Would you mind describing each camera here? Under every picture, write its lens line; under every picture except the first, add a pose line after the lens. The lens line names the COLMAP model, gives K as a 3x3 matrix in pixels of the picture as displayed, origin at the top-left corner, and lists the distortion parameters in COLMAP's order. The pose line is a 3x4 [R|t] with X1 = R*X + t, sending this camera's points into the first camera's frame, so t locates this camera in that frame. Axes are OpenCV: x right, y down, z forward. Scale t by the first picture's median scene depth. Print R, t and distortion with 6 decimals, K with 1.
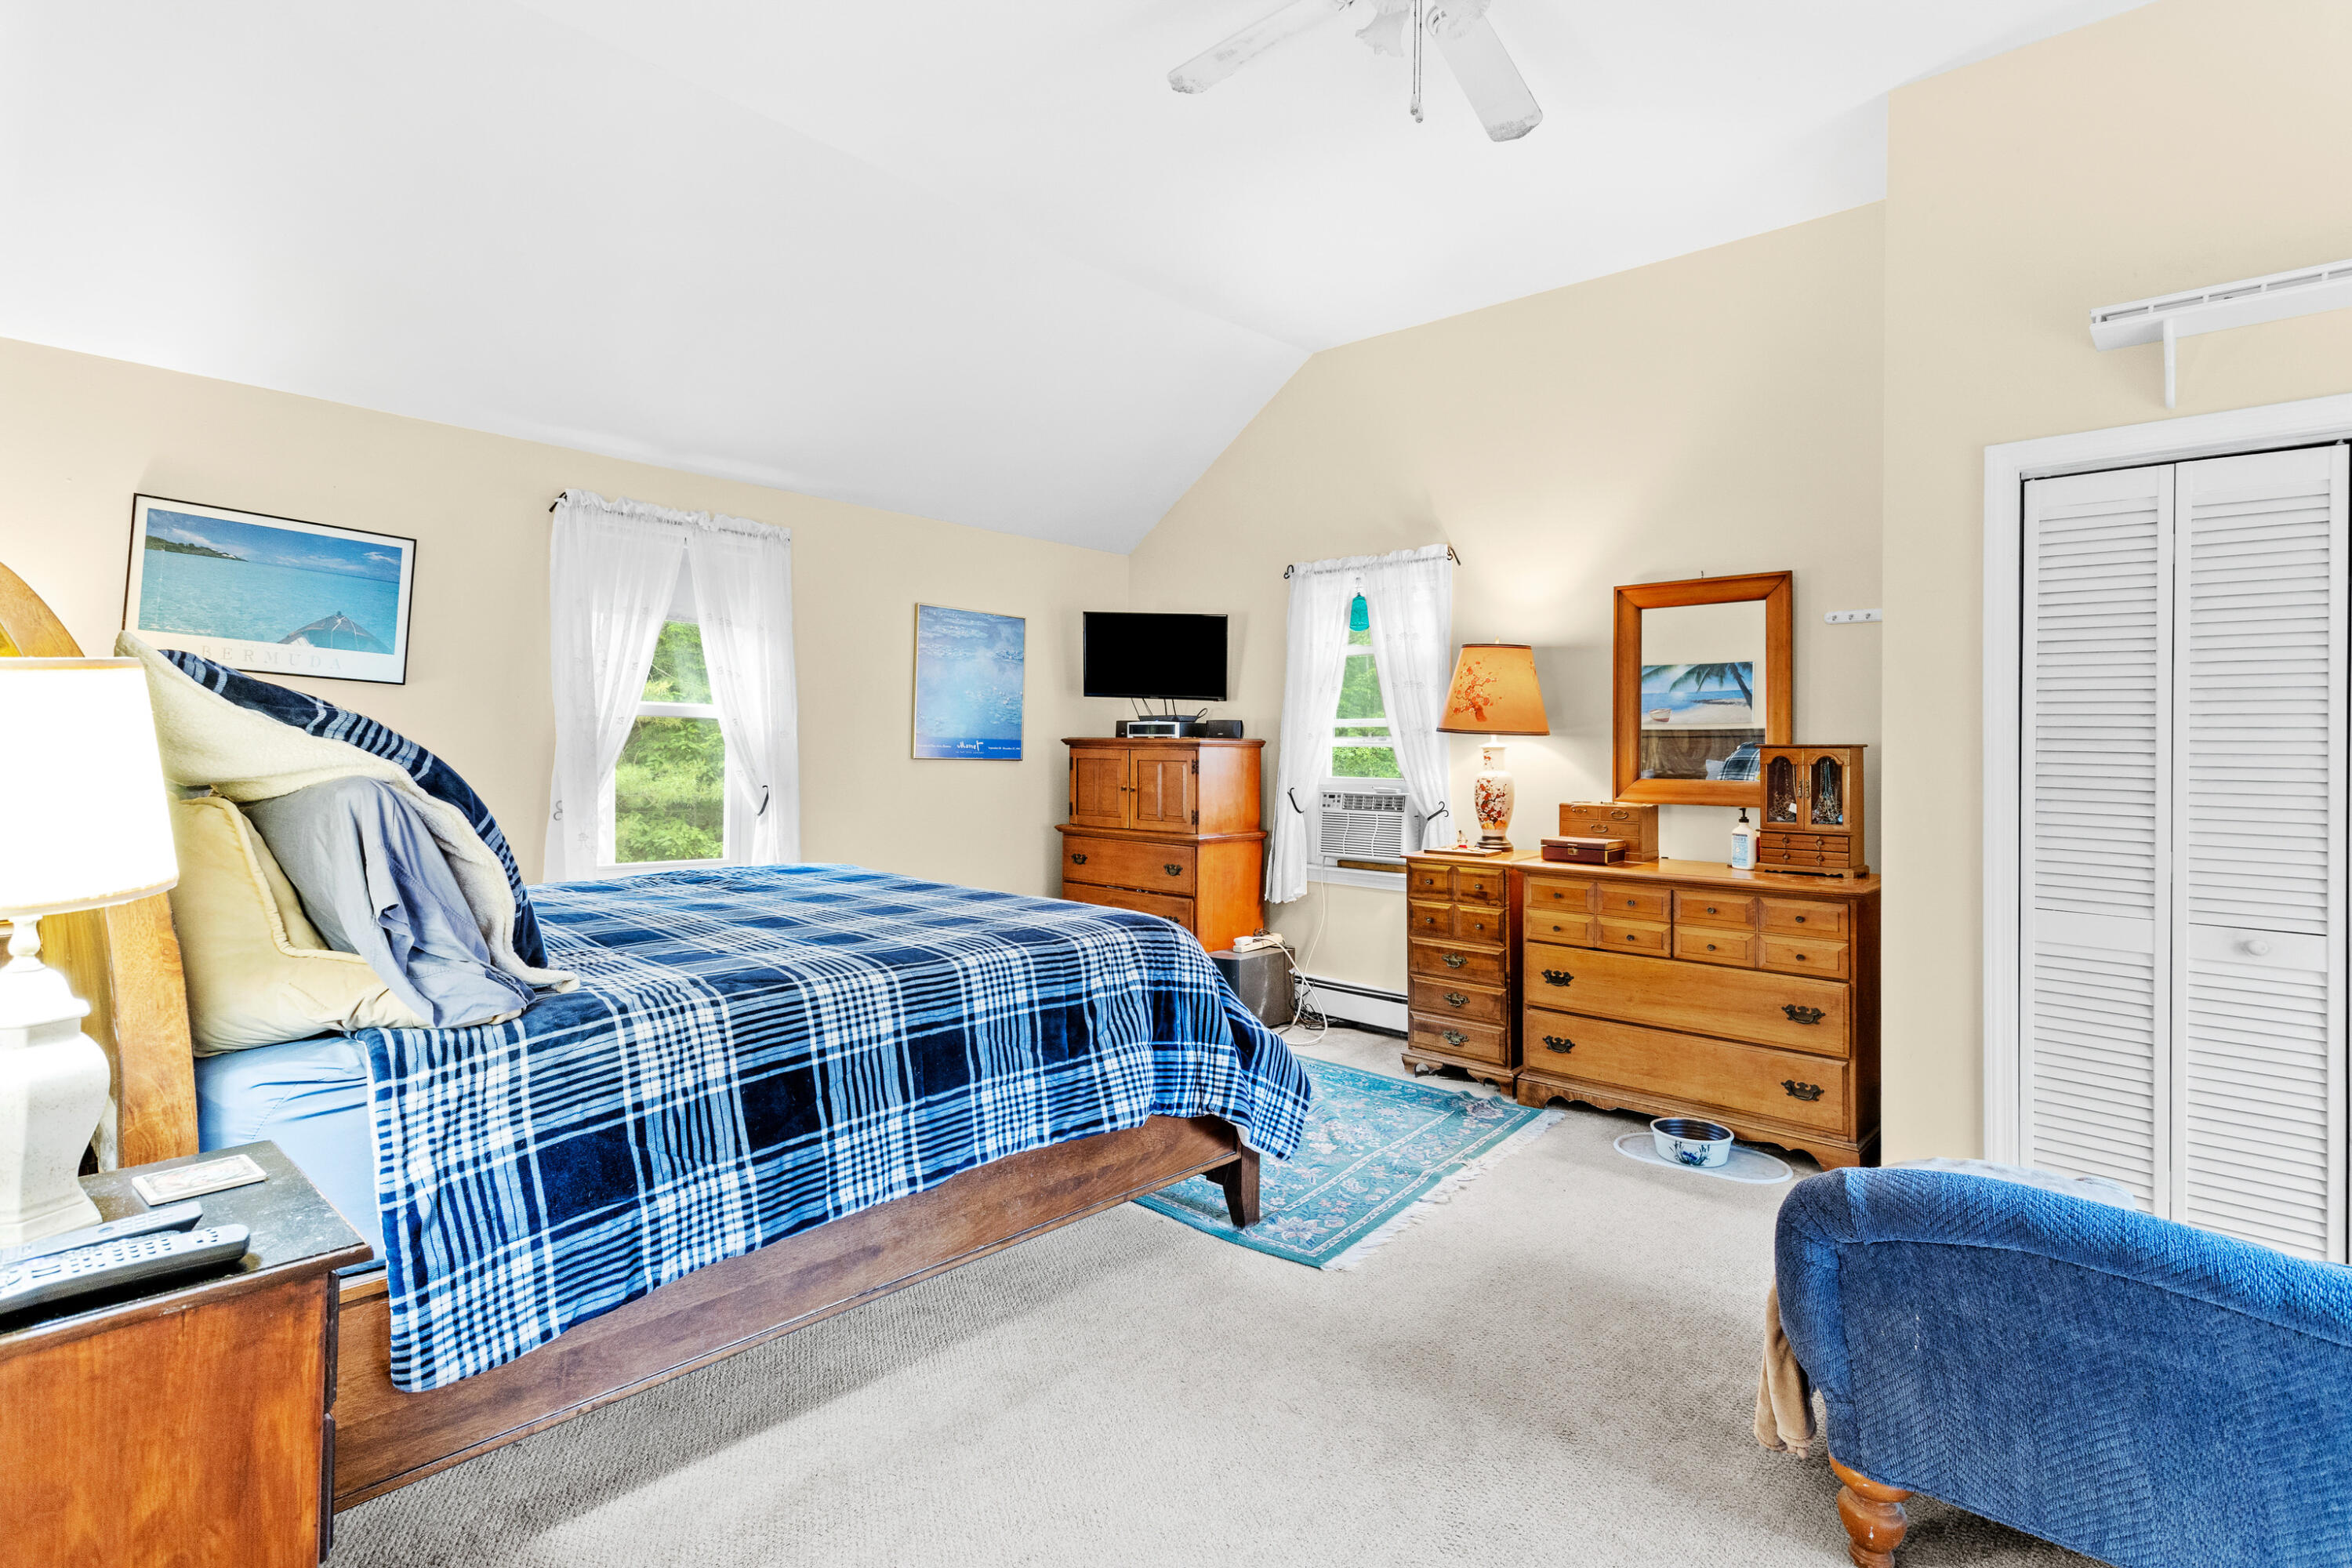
lens RADIAL K [[1124.2, 0, 1193.2], [0, 1124.2, 760.4], [0, 0, 1]] dist [0.010253, 0.000326]
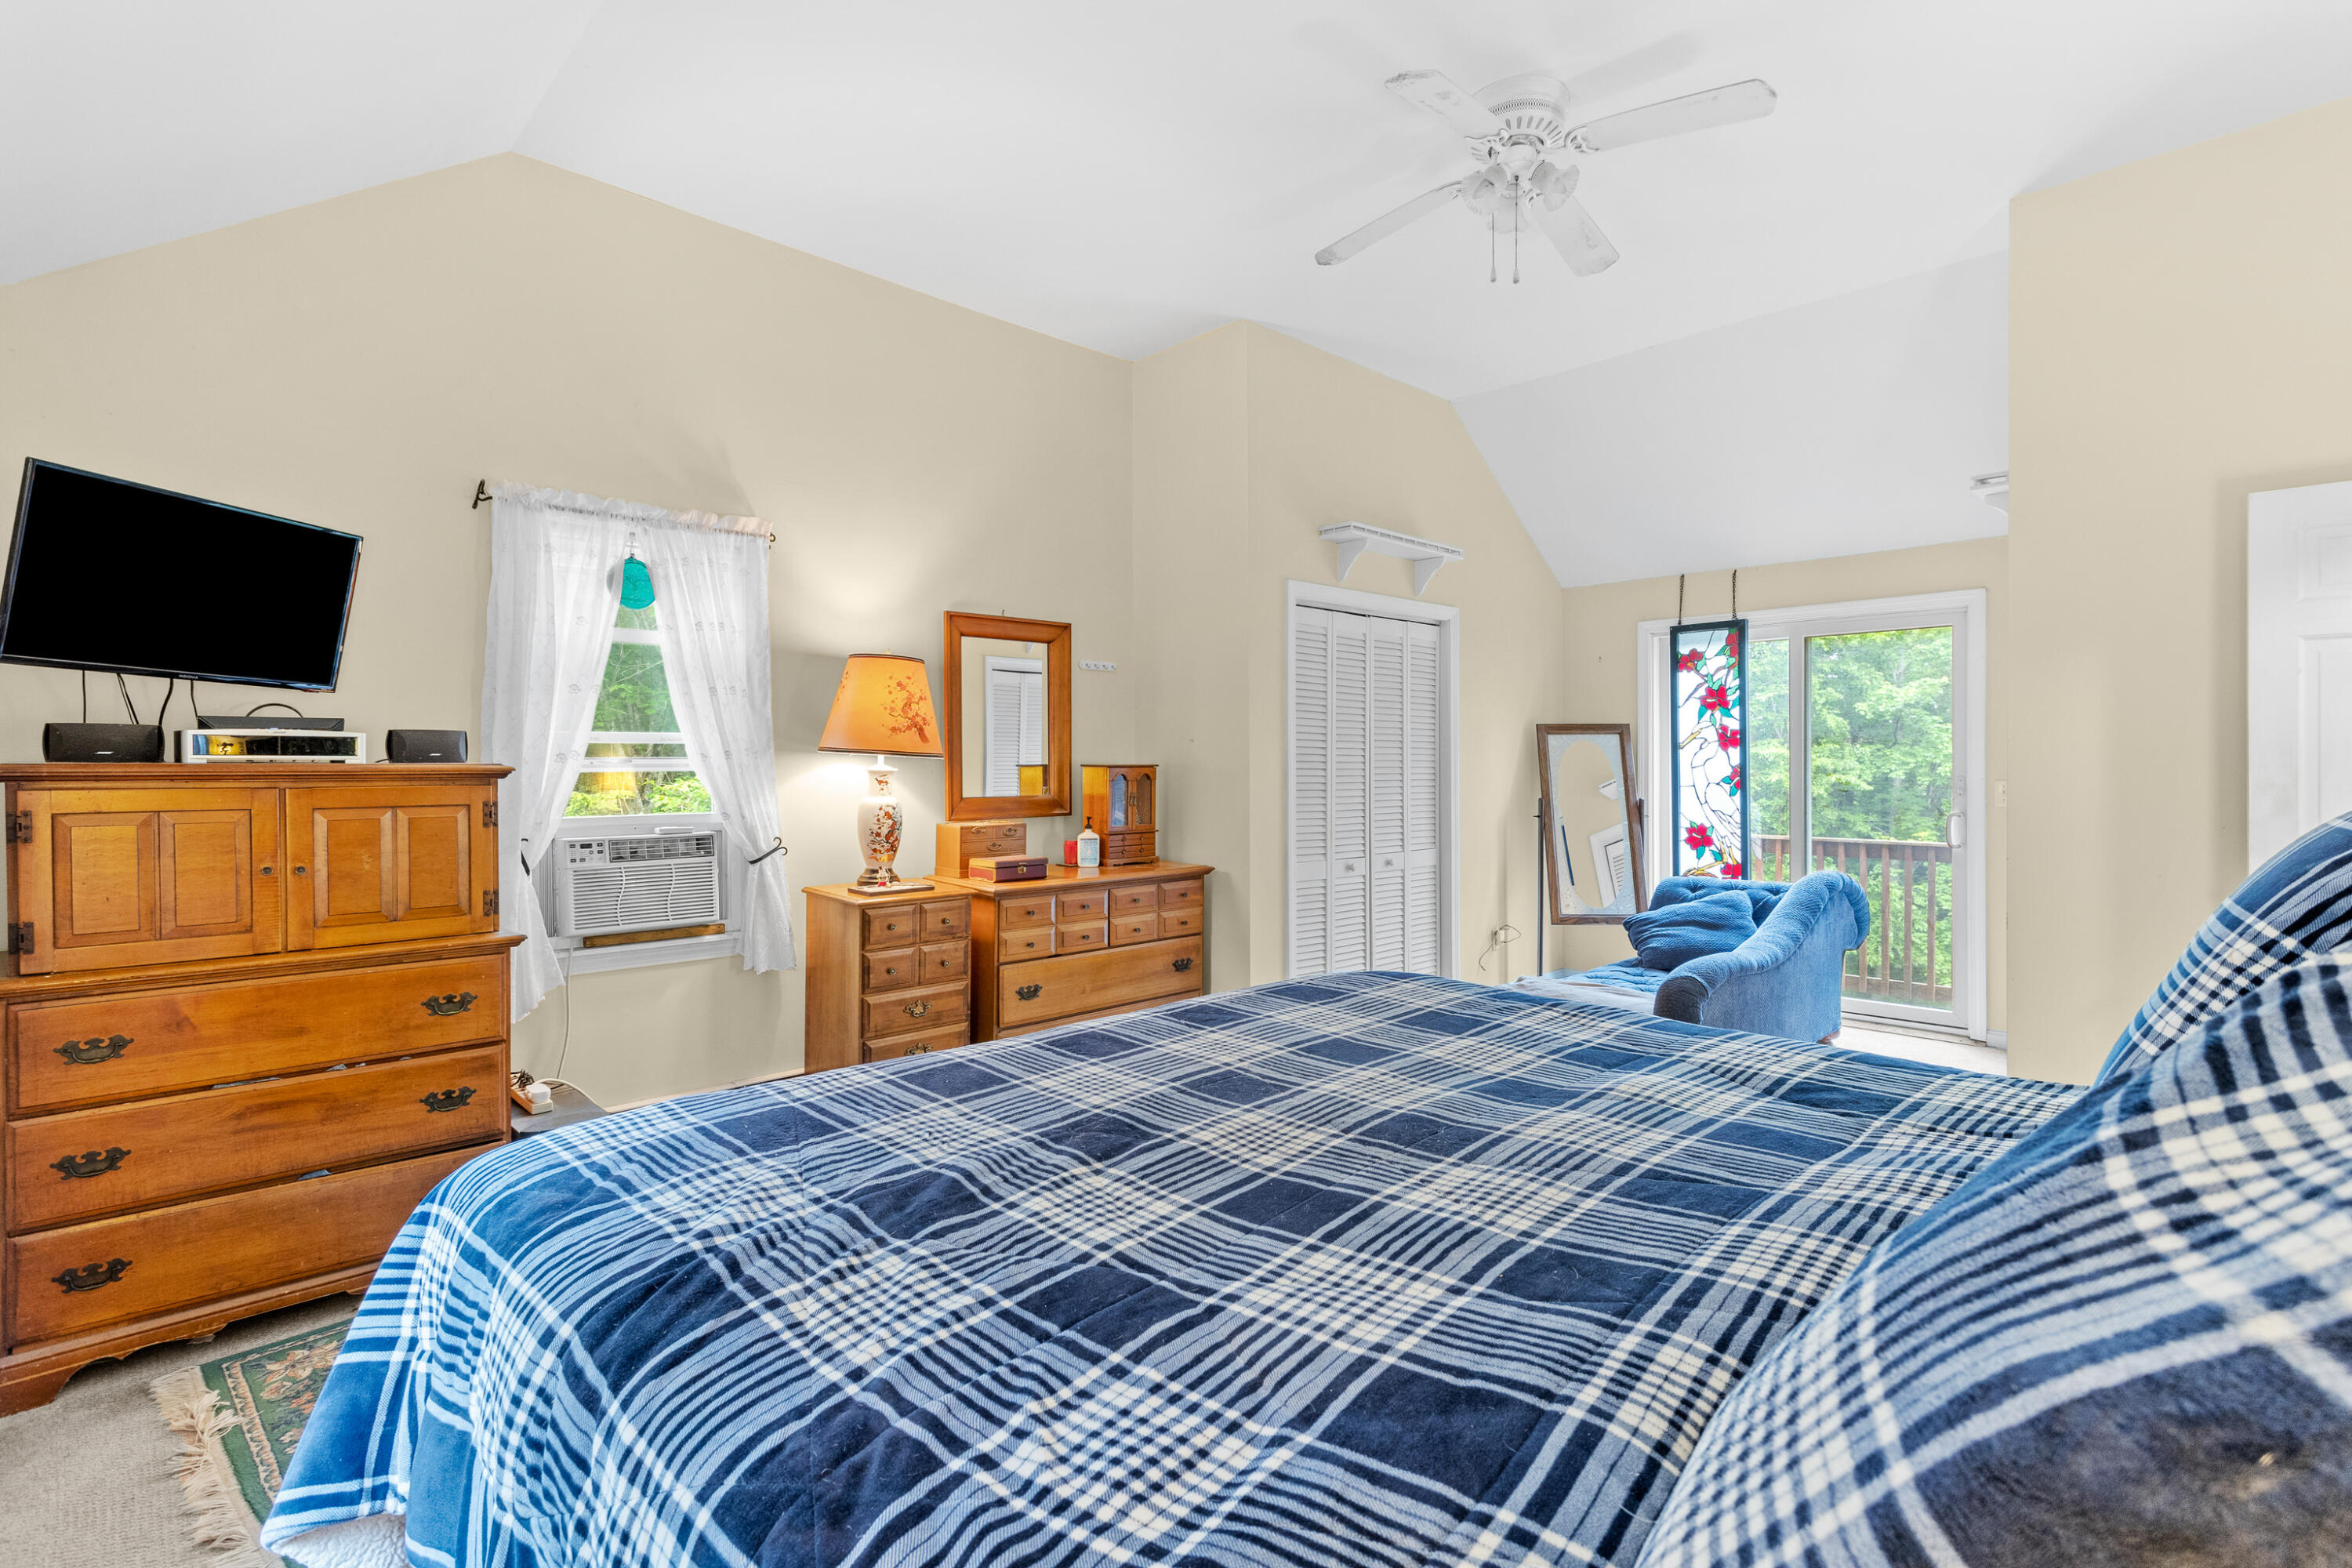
lens RADIAL K [[1124.2, 0, 1193.2], [0, 1124.2, 760.4], [0, 0, 1]] dist [0.010253, 0.000326]
pose [[0.068462, -0.012853, 0.997571, -0.556447], [0.010242, 0.999873, 0.012180, -0.025180], [-0.997601, 0.009384, 0.068585, 0.619676]]
